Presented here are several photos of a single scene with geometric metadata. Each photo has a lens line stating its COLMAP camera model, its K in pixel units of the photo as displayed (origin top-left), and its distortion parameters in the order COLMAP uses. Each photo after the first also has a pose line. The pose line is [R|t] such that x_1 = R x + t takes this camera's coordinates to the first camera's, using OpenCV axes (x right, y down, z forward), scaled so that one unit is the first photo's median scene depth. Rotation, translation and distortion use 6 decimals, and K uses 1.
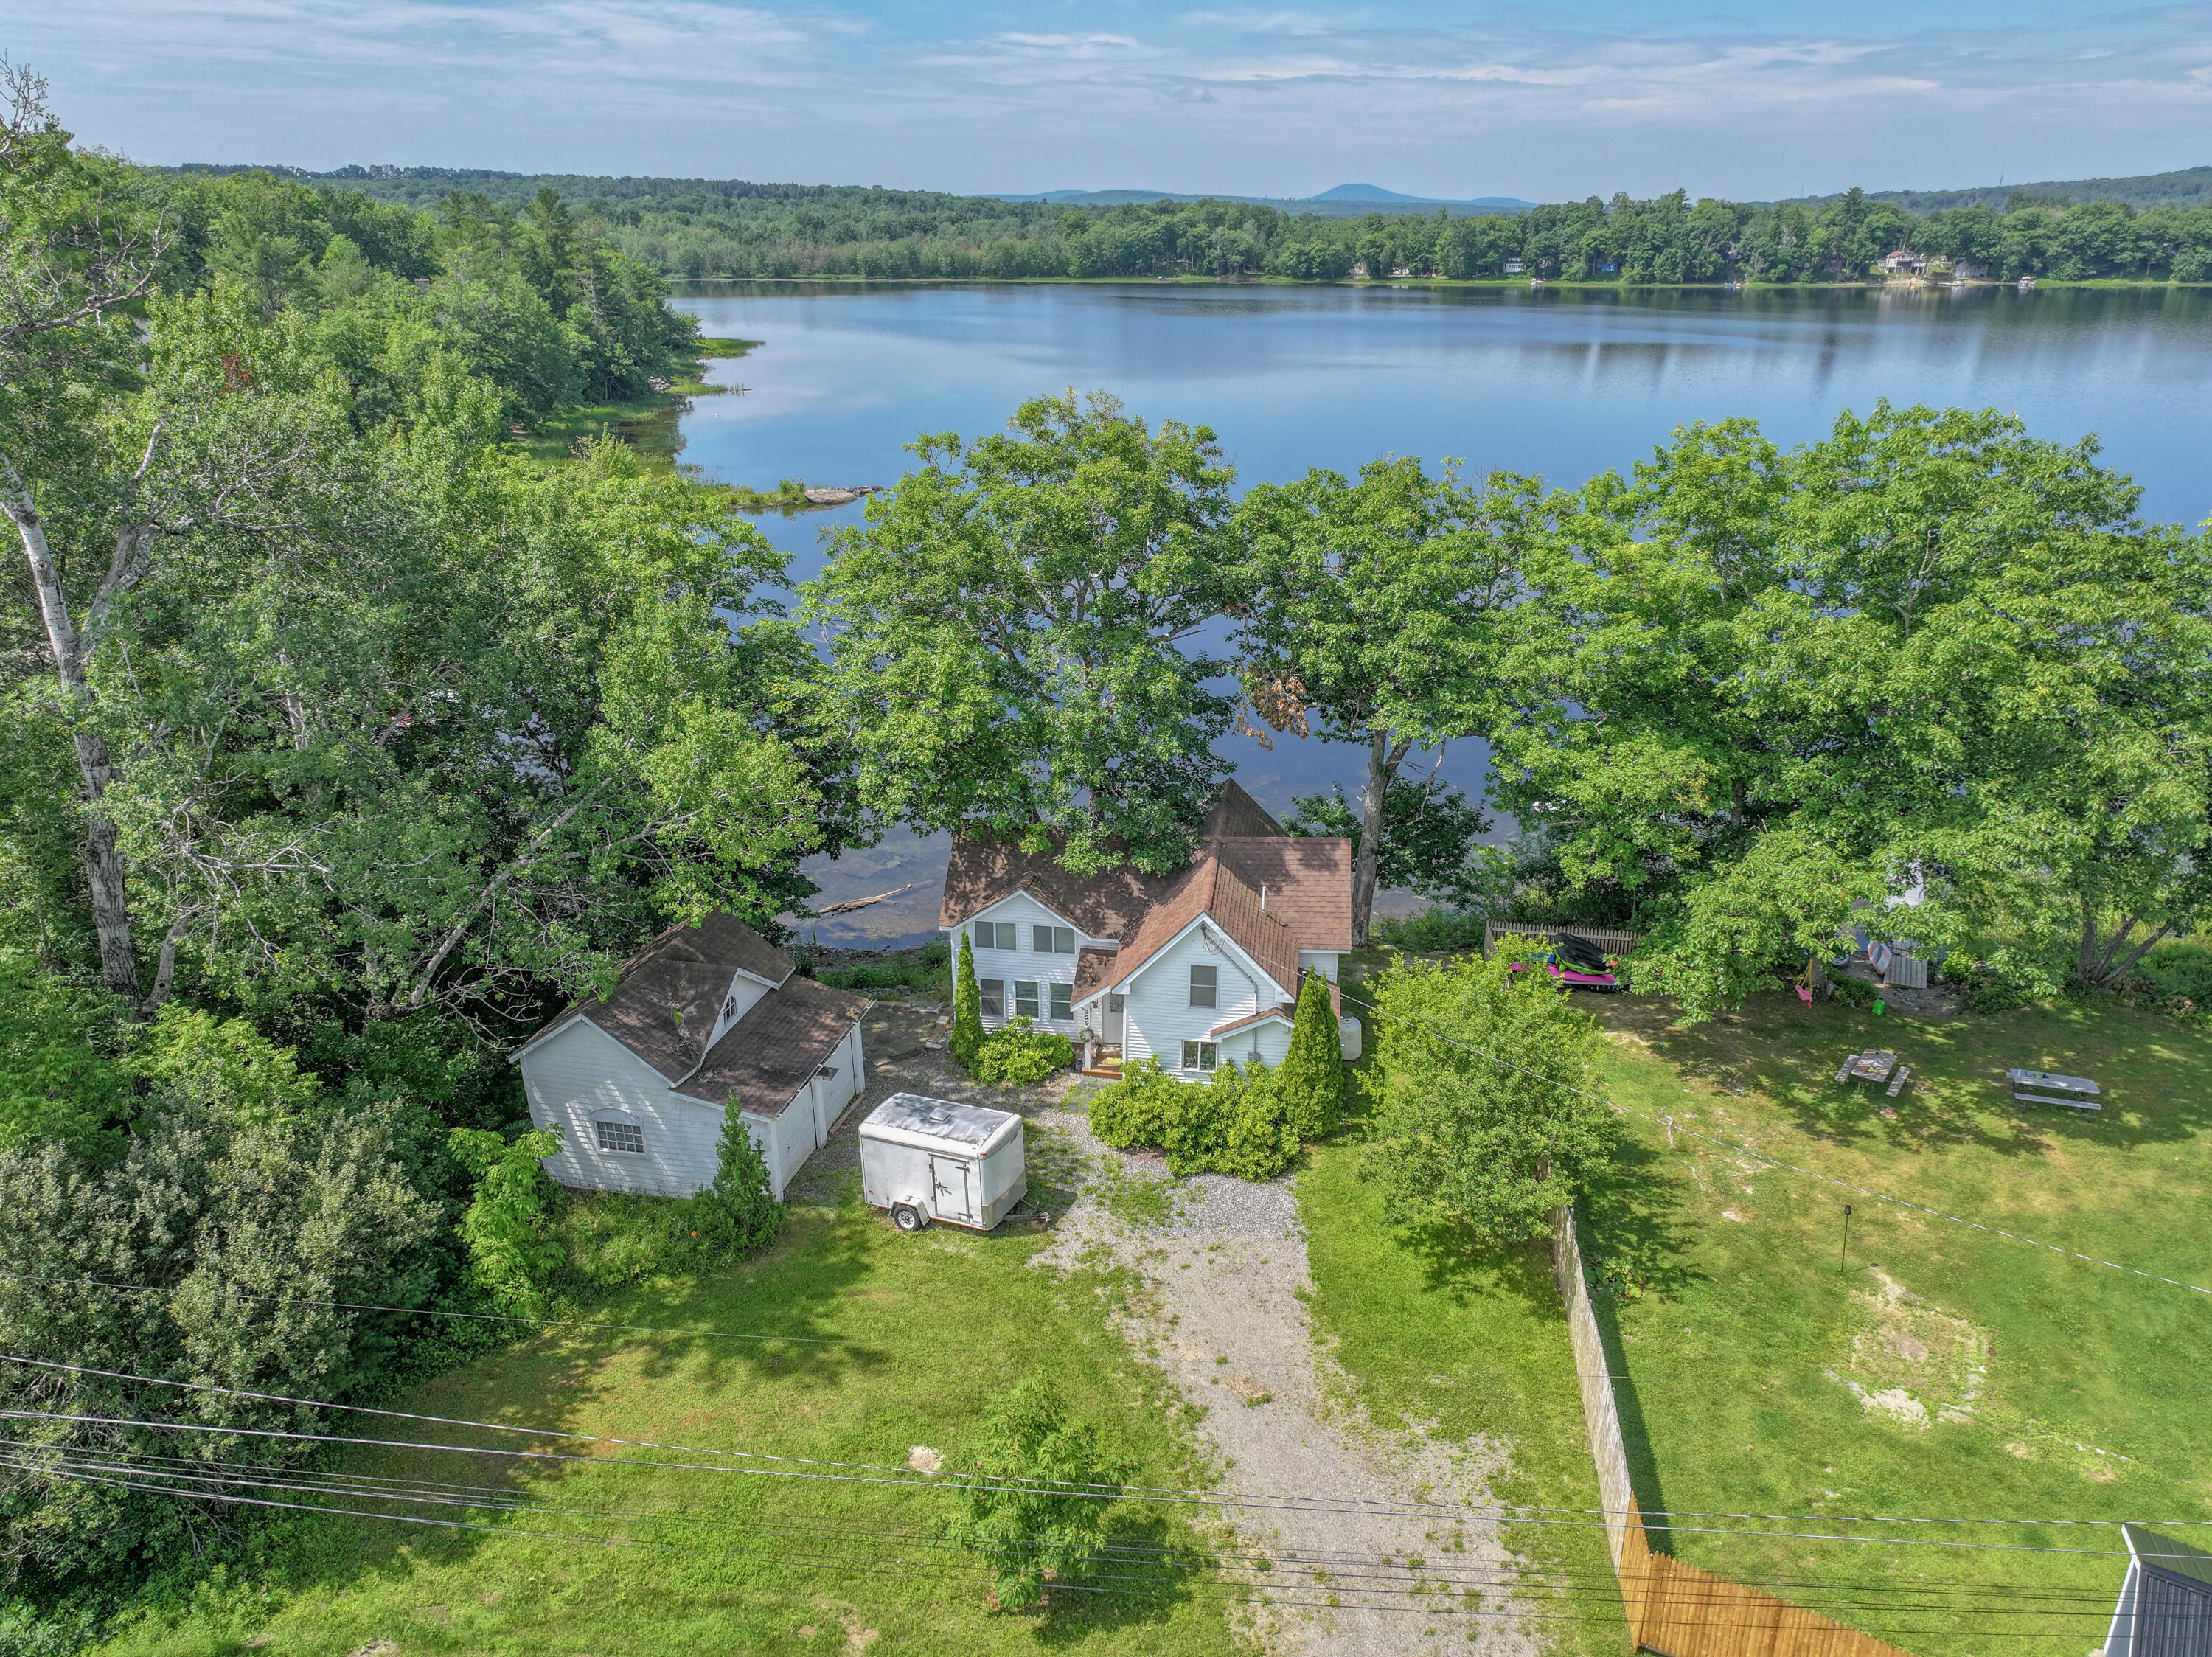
lens RADIAL K [[1566.1, 0, 1106.0], [0, 1566.1, 828.5], [0, 0, 1]] dist [-0.000734, -0.003962]
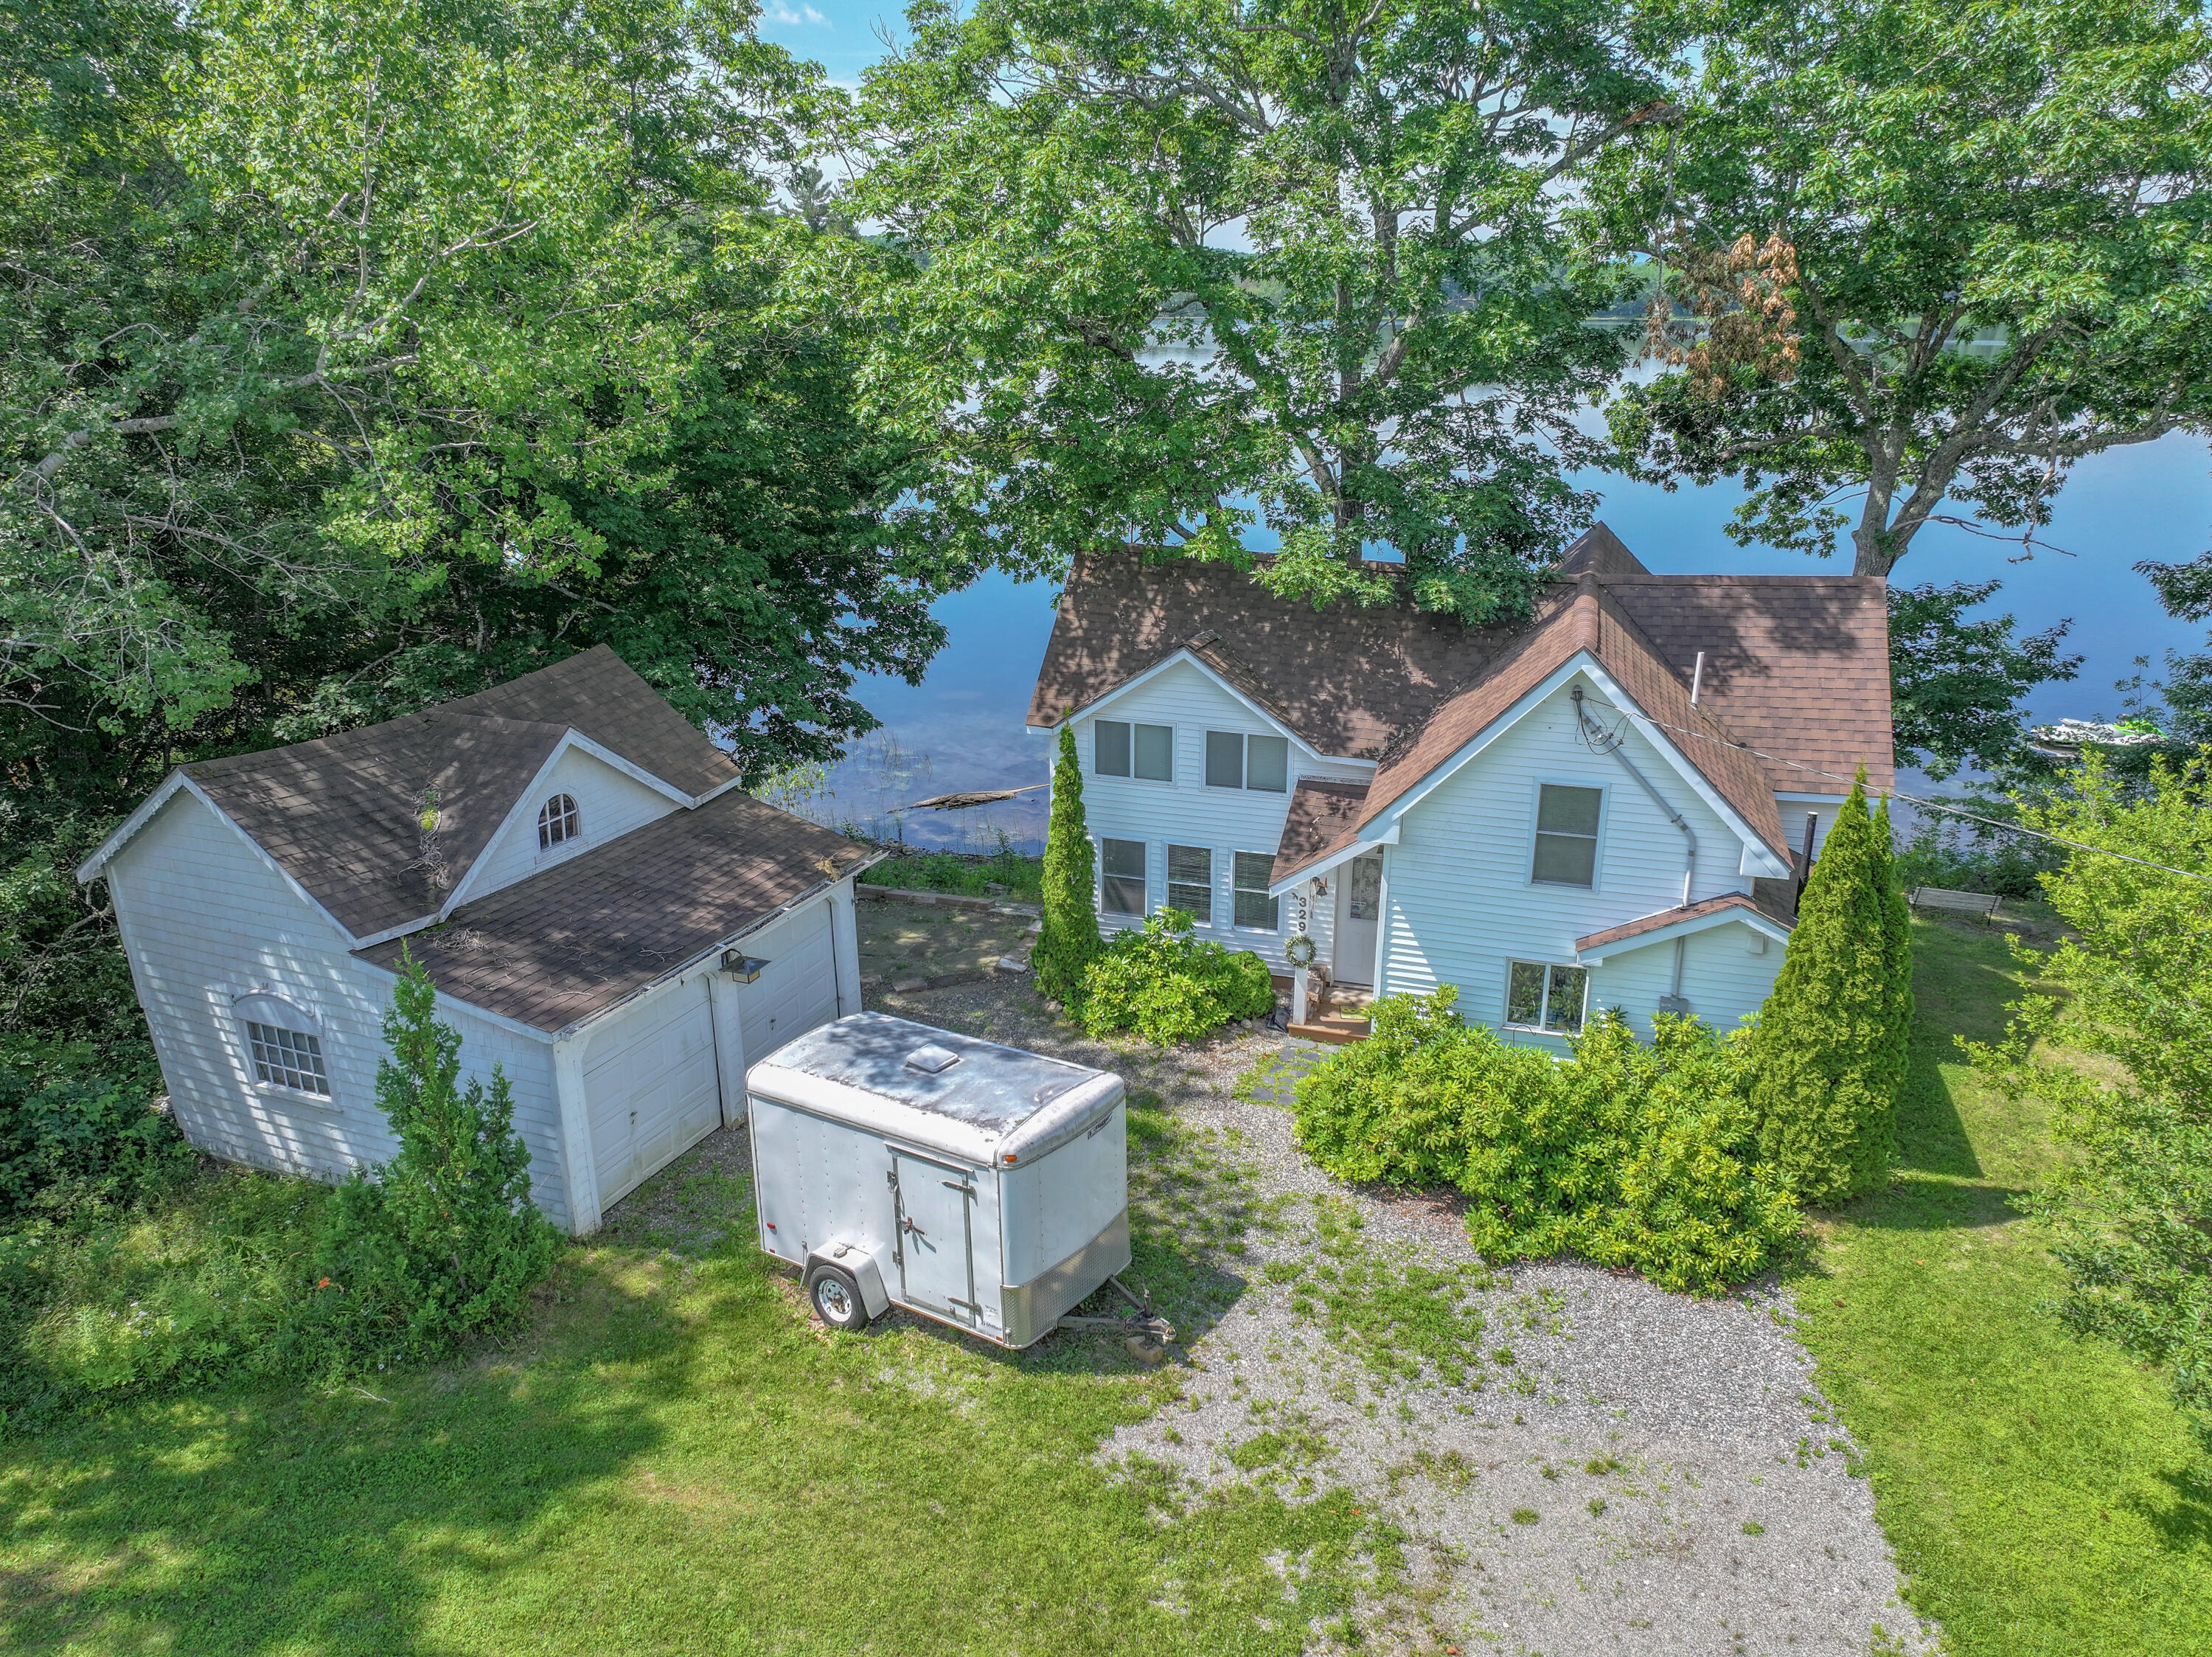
lens RADIAL K [[1566.1, 0, 1106.0], [0, 1566.1, 828.5], [0, 0, 1]] dist [-0.000734, -0.003962]
pose [[0.985874, 0.056602, -0.157637, 0.003025], [-0.062165, 0.997597, -0.030584, 0.124322], [0.155527, 0.039951, 0.987023, 0.558771]]
